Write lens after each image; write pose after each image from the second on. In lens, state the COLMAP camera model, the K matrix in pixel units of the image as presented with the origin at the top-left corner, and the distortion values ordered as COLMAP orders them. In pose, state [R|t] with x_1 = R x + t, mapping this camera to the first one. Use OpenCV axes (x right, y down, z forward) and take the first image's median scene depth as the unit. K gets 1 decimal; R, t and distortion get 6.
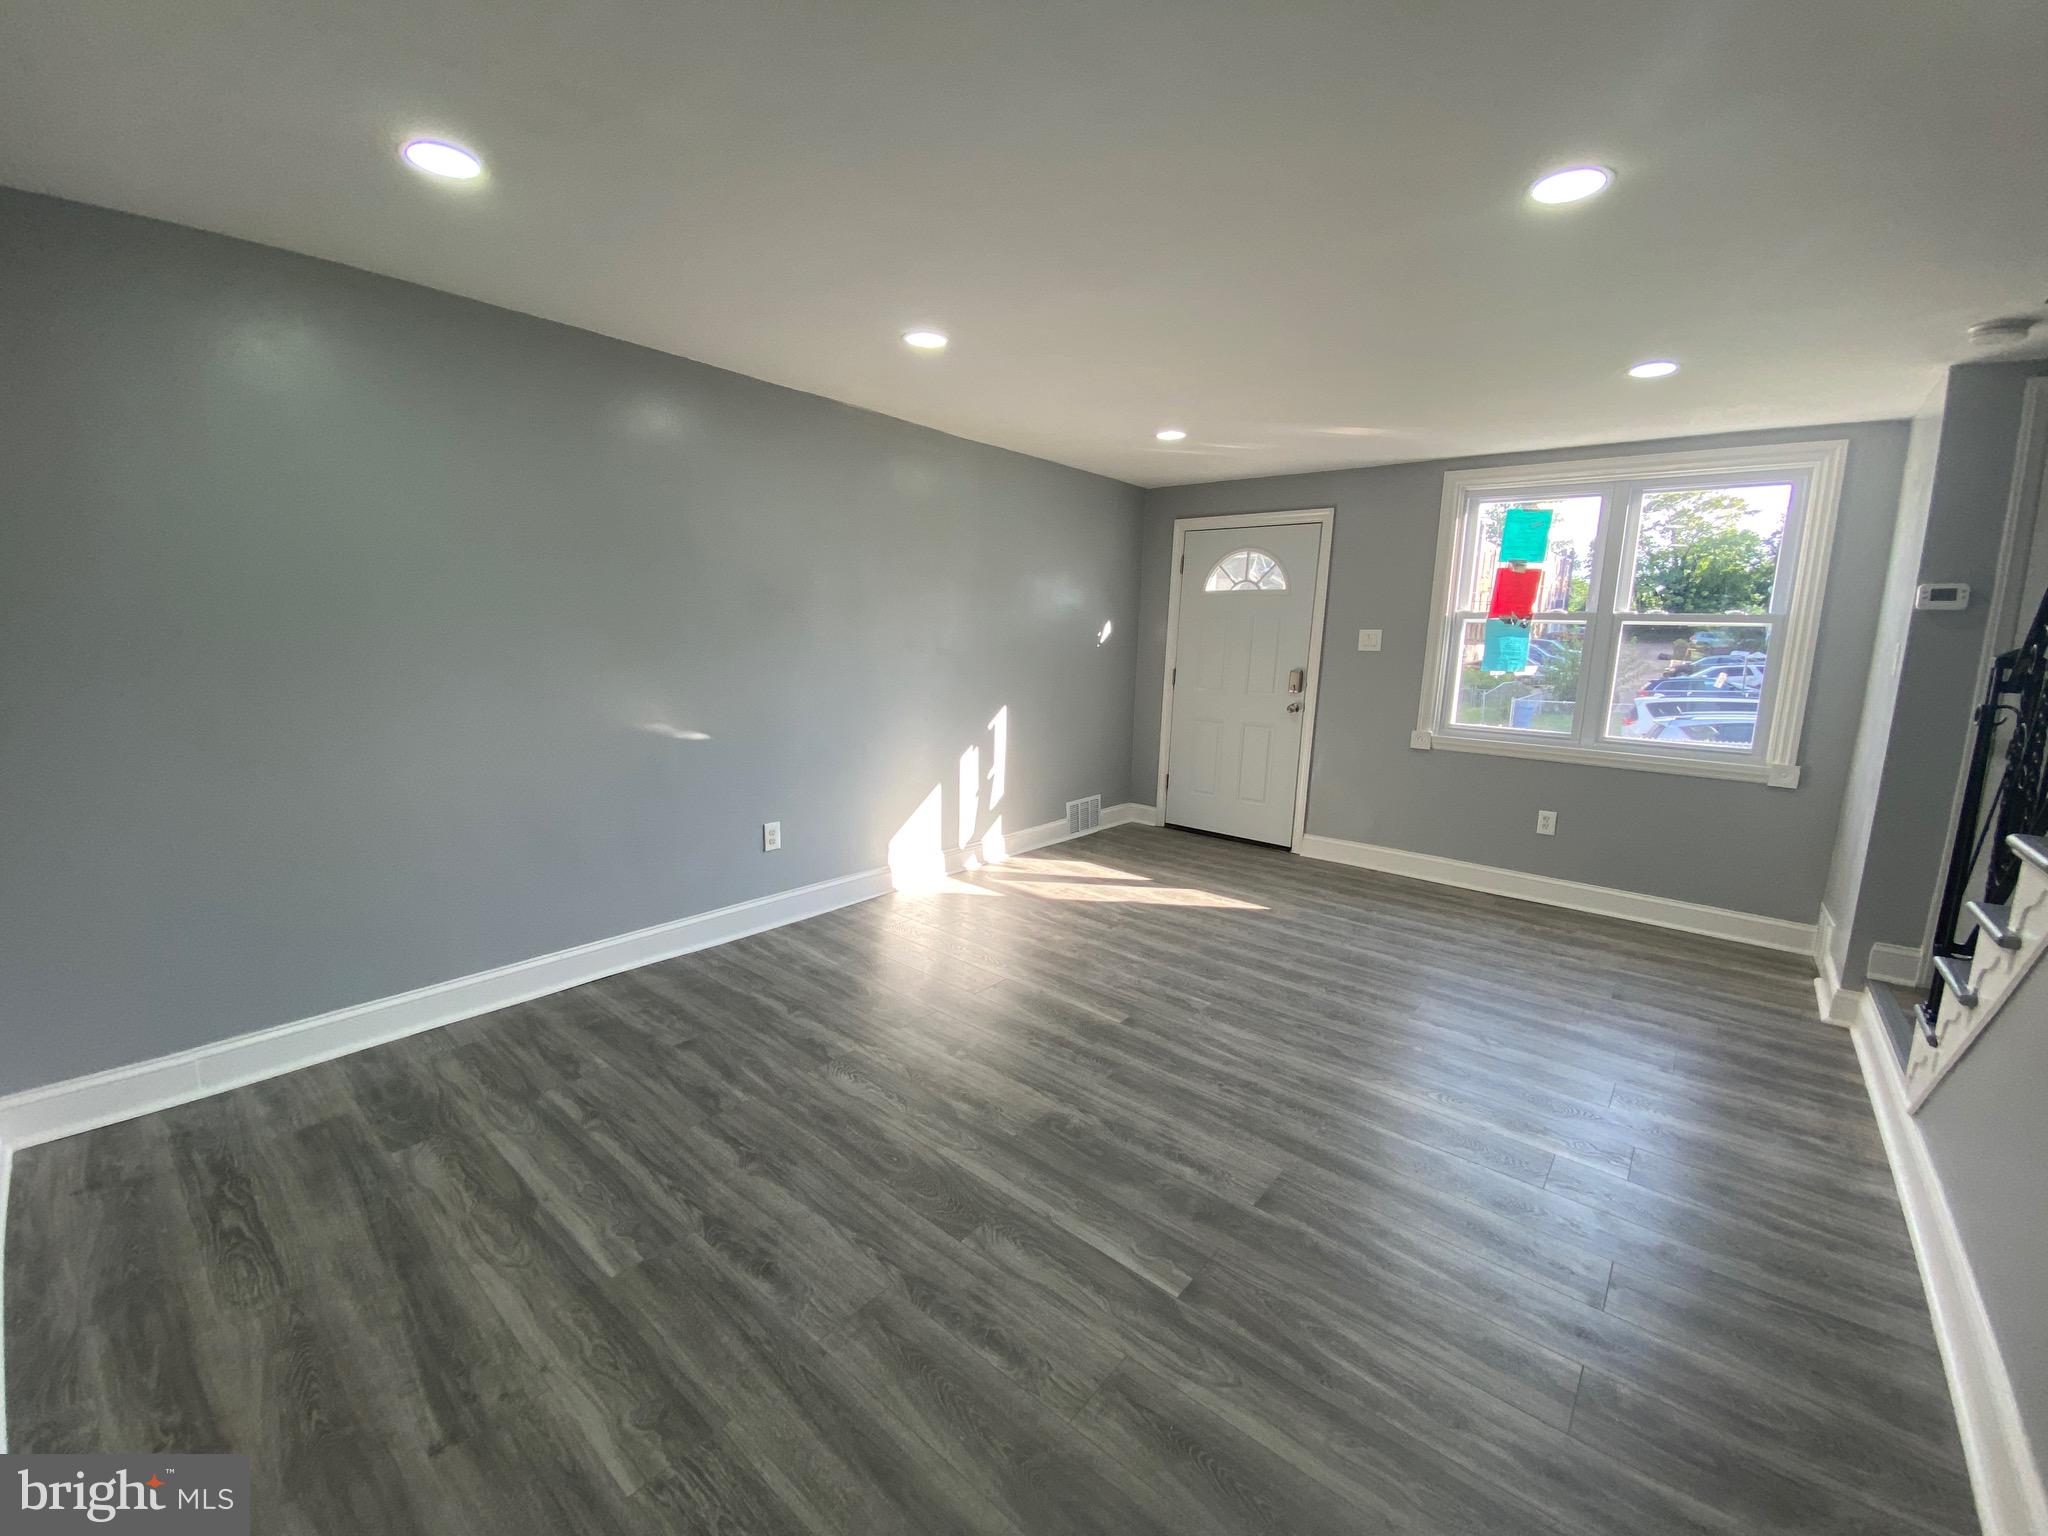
lens RADIAL K [[836.7, 0, 1032.2], [0, 836.7, 770.0], [0, 0, 1]] dist [-0.015654, -0.008396]
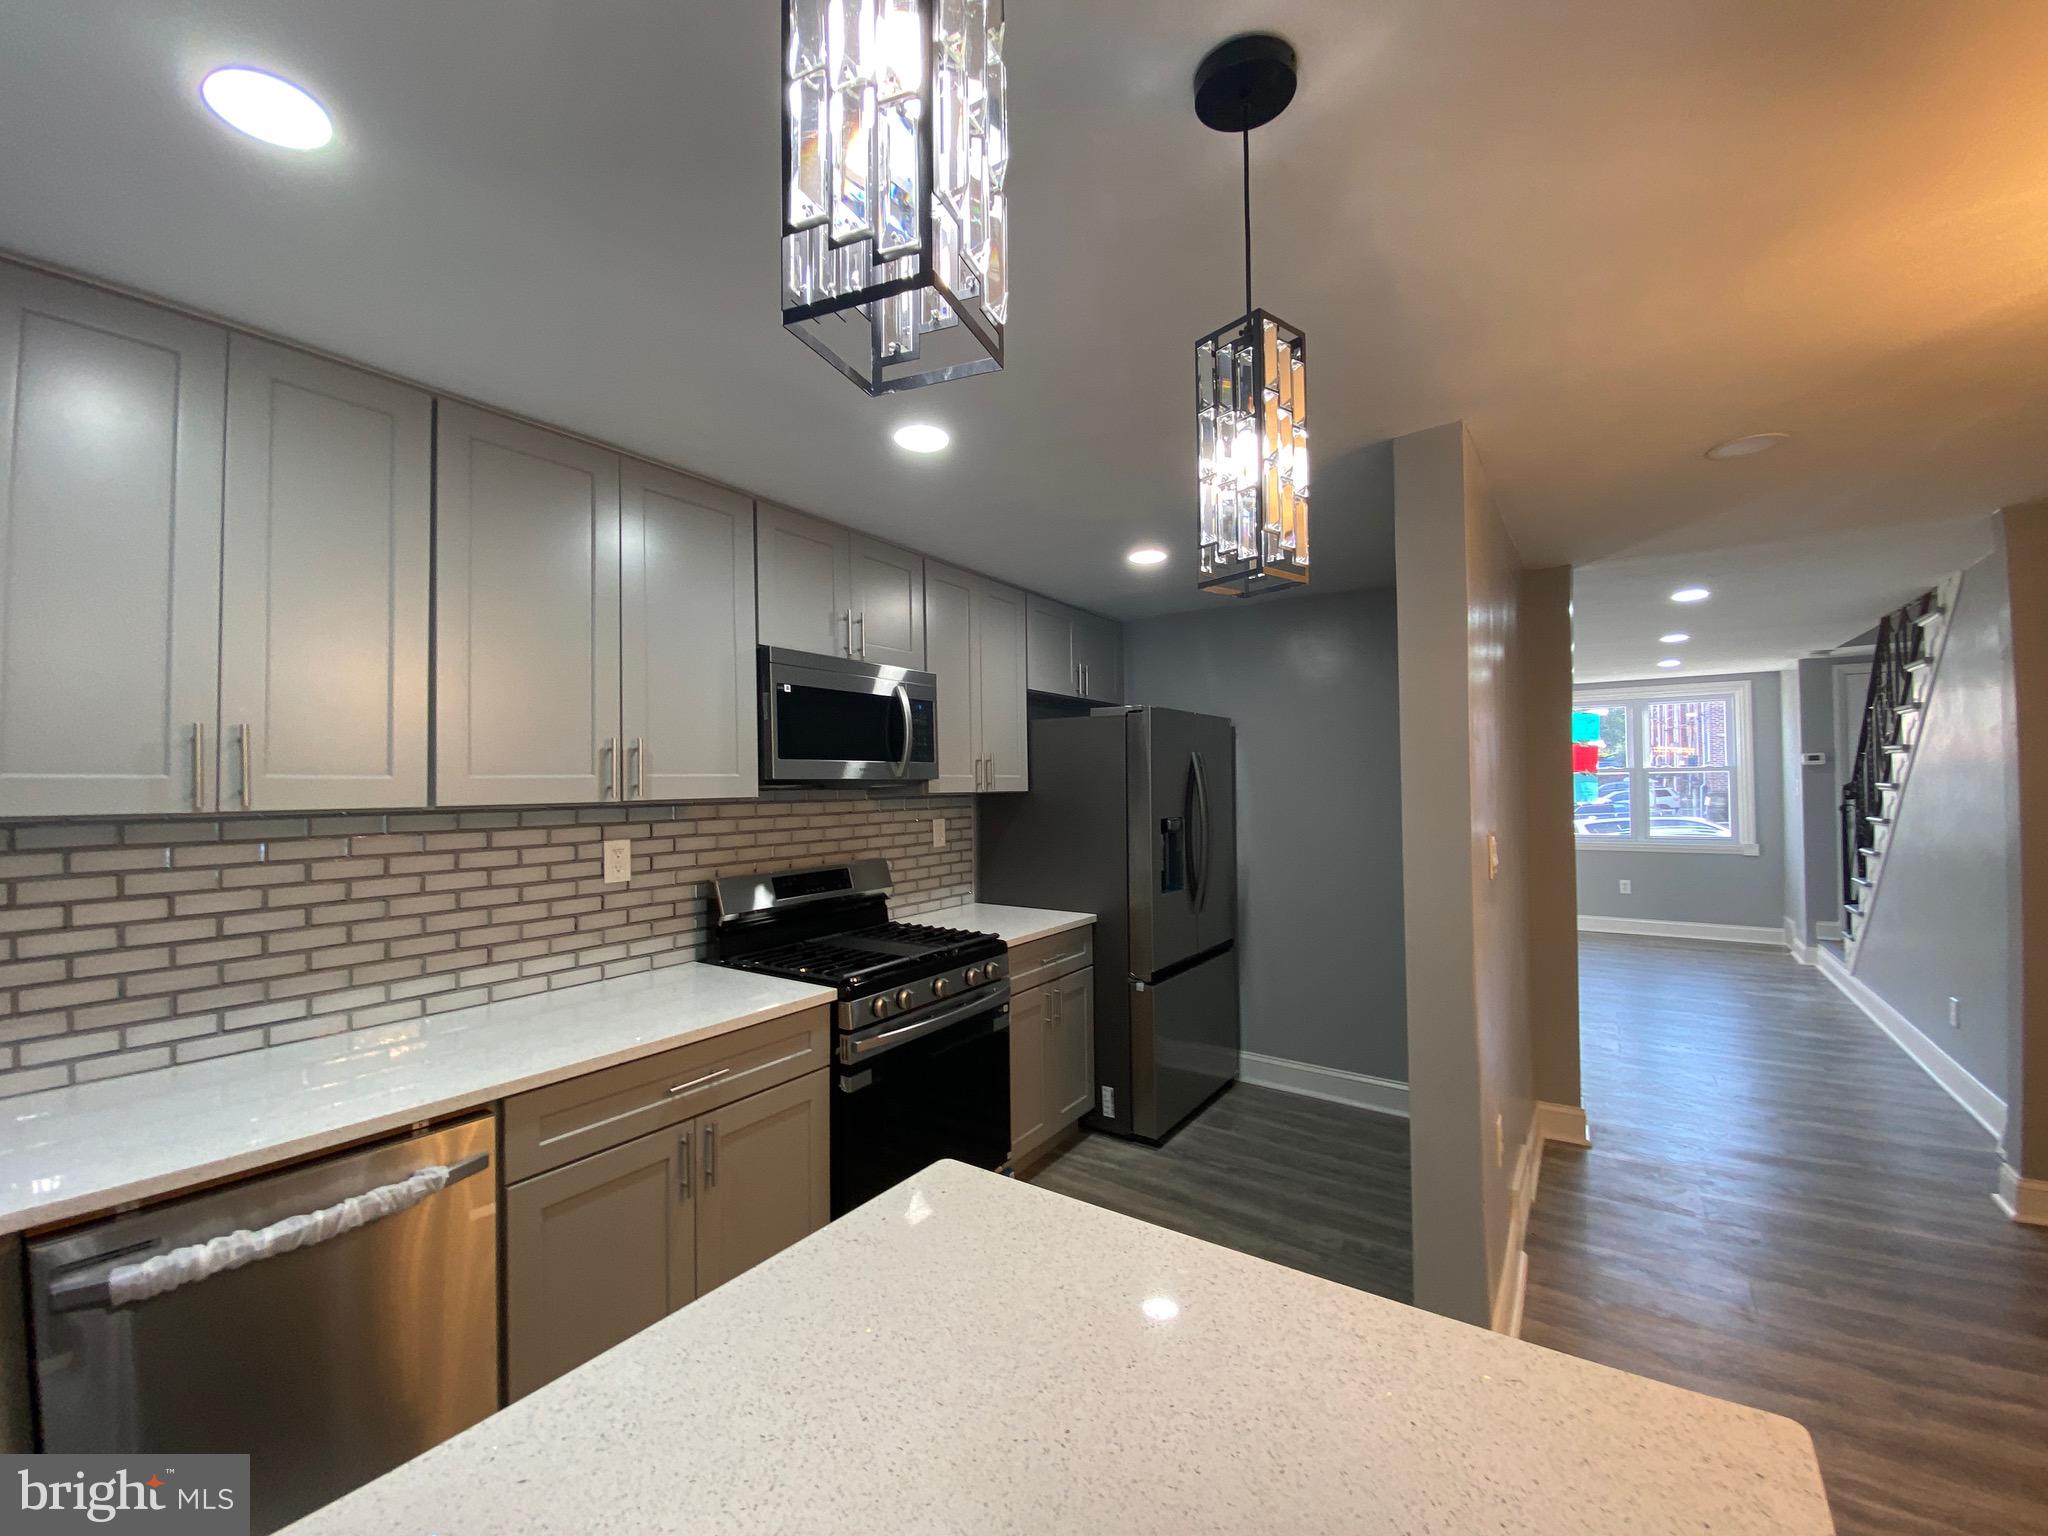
lens RADIAL K [[836.7, 0, 1014.3], [0, 836.7, 767.1], [0, 0, 1]] dist [-0.015654, -0.008396]
pose [[0.996024, -0.039794, 0.079707, -1.264607], [0.053919, 0.981490, -0.183766, 0.105204], [-0.070919, 0.187333, 0.979733, -1.062232]]
